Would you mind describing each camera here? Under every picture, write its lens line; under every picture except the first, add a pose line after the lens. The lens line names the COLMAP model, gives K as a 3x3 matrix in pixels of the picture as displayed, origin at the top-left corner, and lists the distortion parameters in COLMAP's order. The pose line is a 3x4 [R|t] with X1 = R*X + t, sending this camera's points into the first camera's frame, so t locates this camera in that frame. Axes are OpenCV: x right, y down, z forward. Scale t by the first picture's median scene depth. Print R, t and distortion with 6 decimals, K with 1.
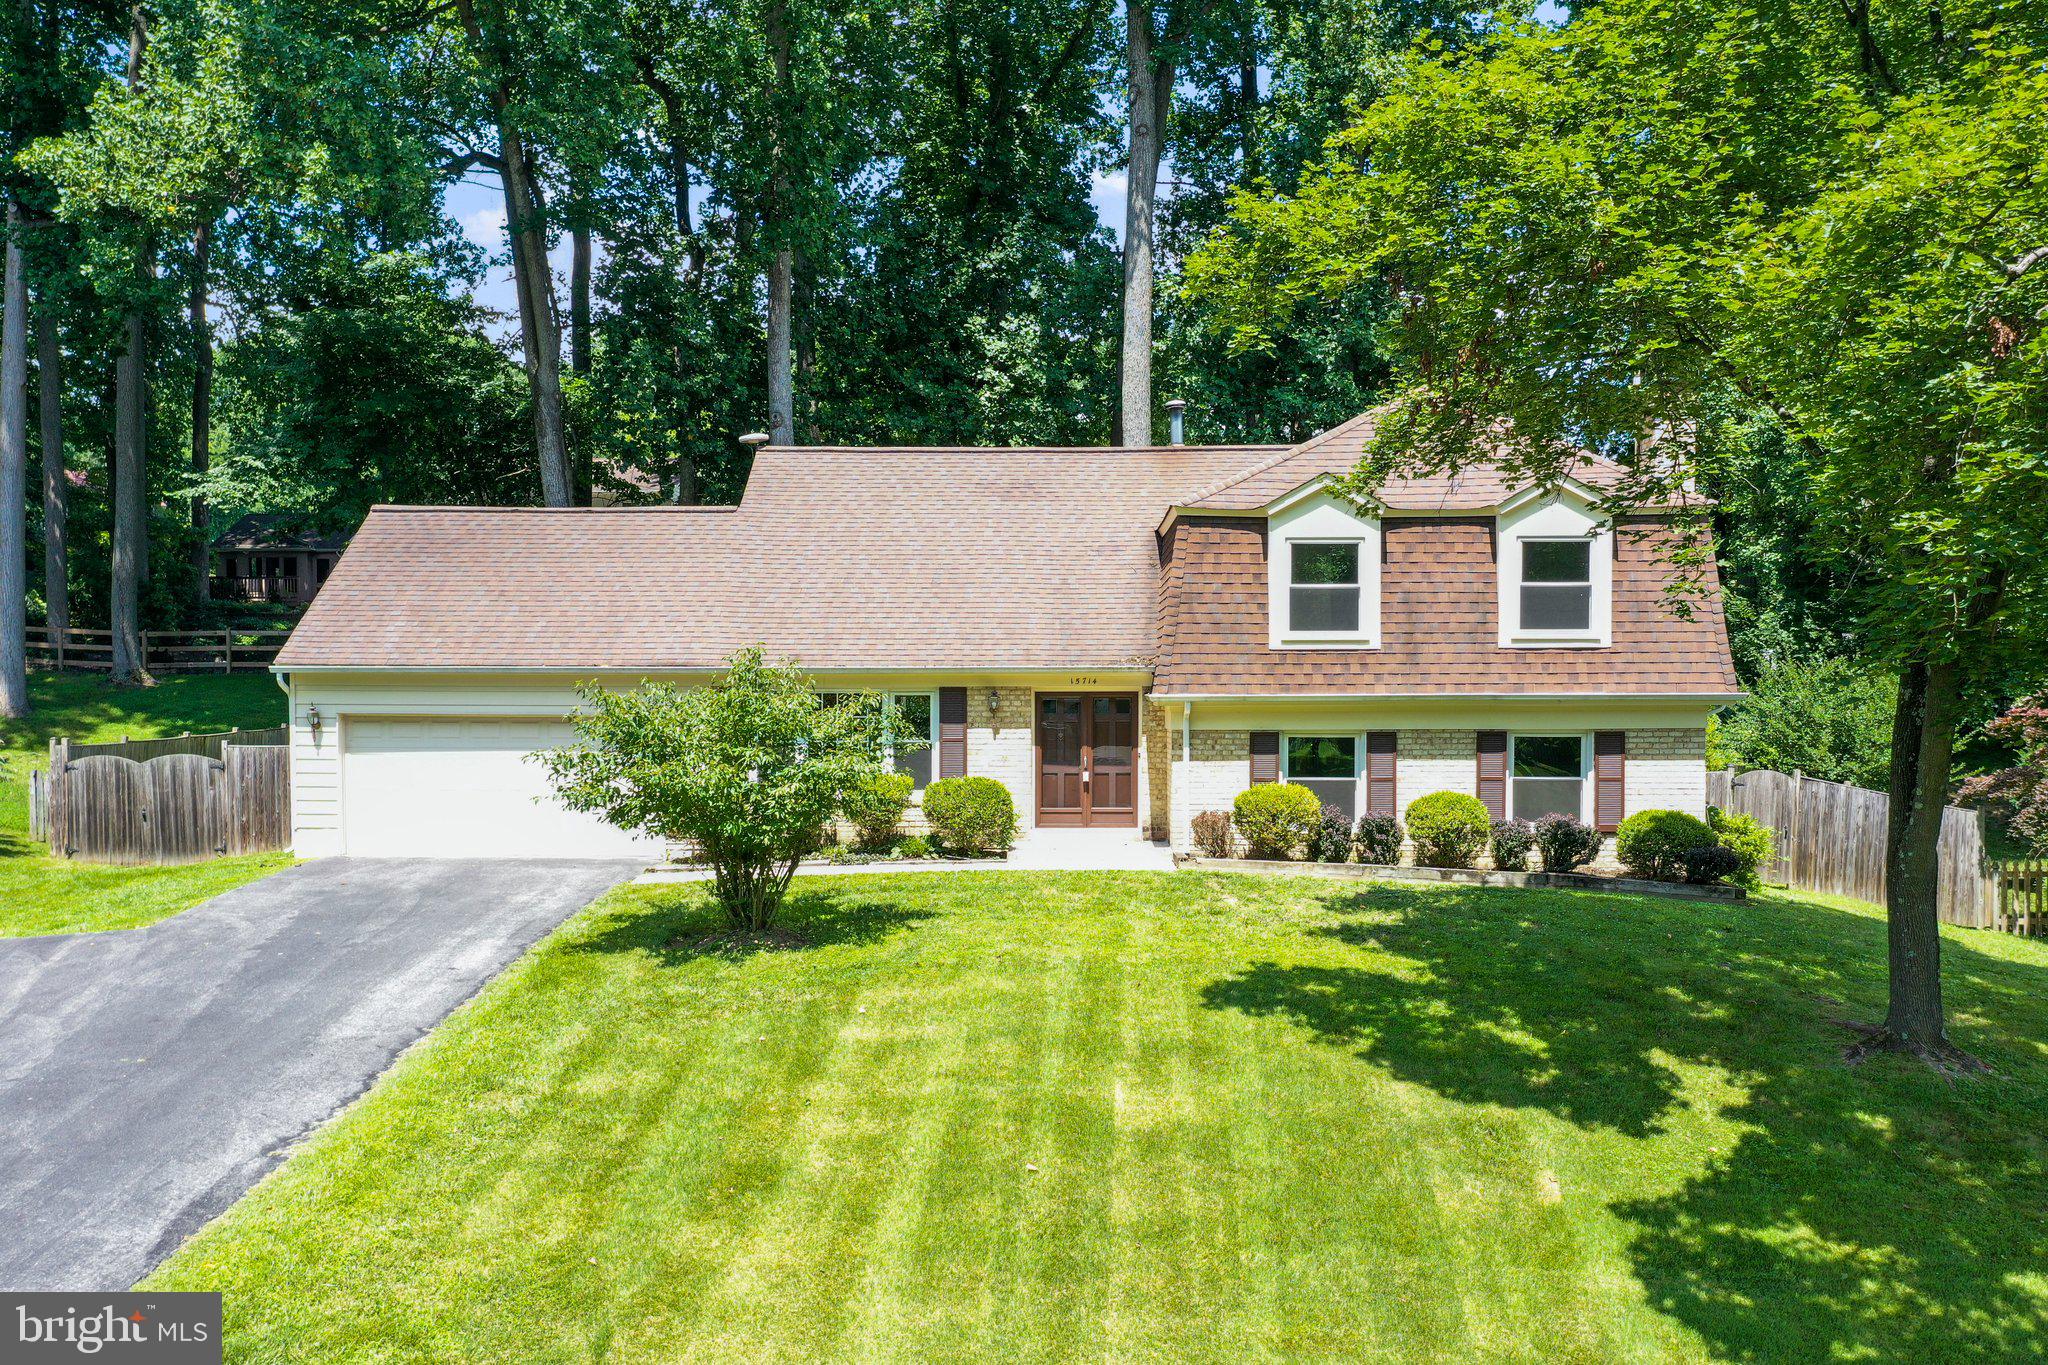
lens RADIAL K [[1639.1, 0, 1026.8], [0, 1639.1, 672.3], [0, 0, 1]] dist [0.000847, 0.005971]
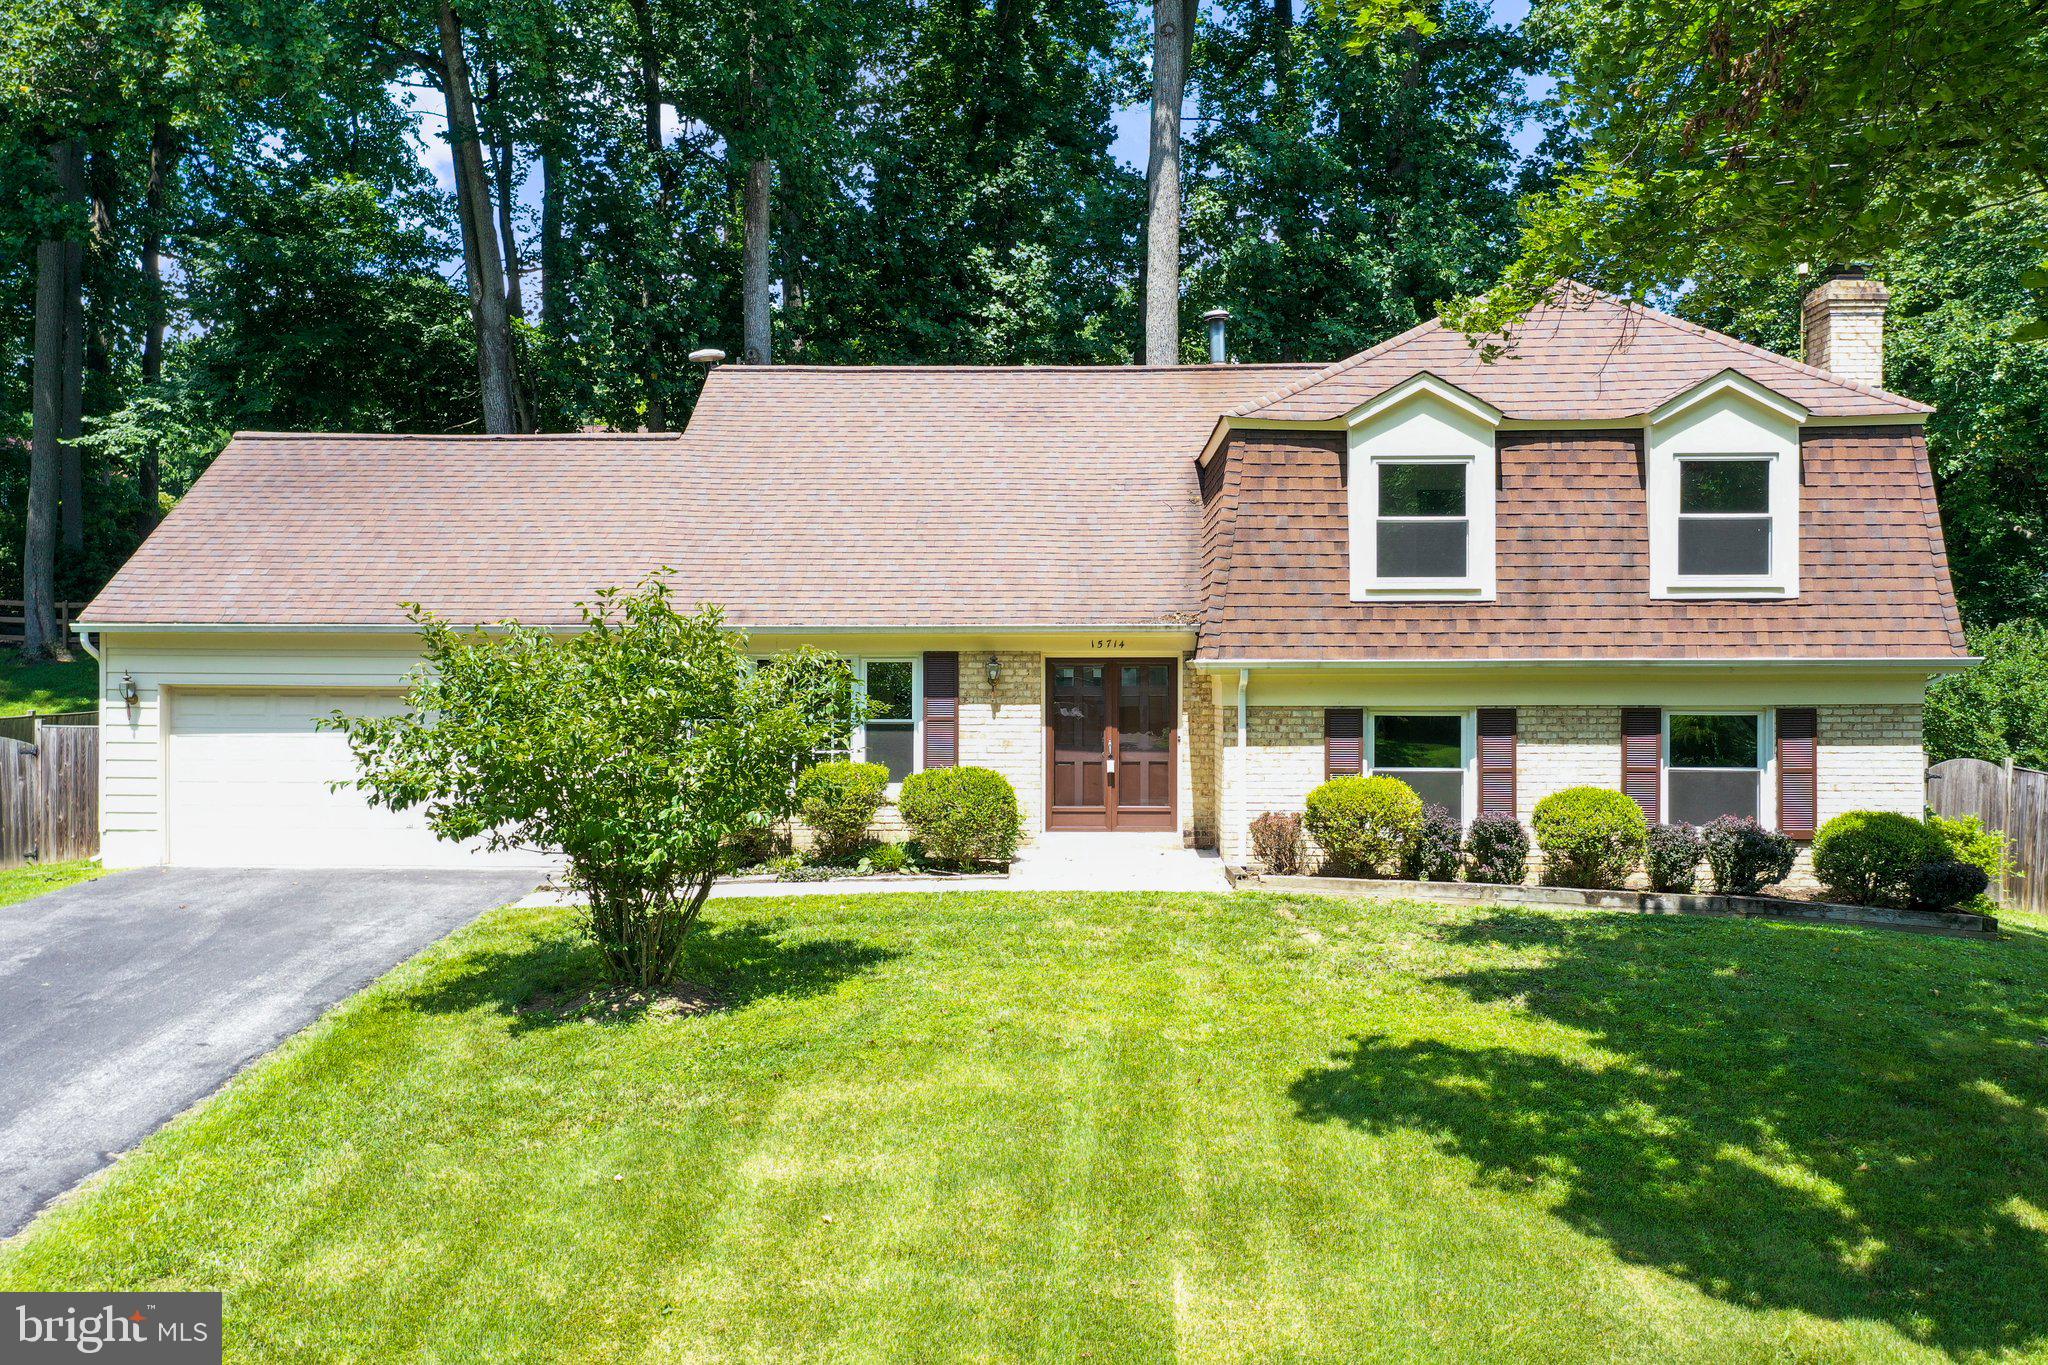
lens RADIAL K [[1646.8, 0, 1083.8], [0, 1646.8, 613.3], [0, 0, 1]] dist [-0.004236, -0.011752]
pose [[0.999611, 0.003355, 0.027687, 0.001472], [-0.002611, 0.999636, -0.026864, 0.012856], [-0.027767, 0.026781, 0.999256, 0.231294]]
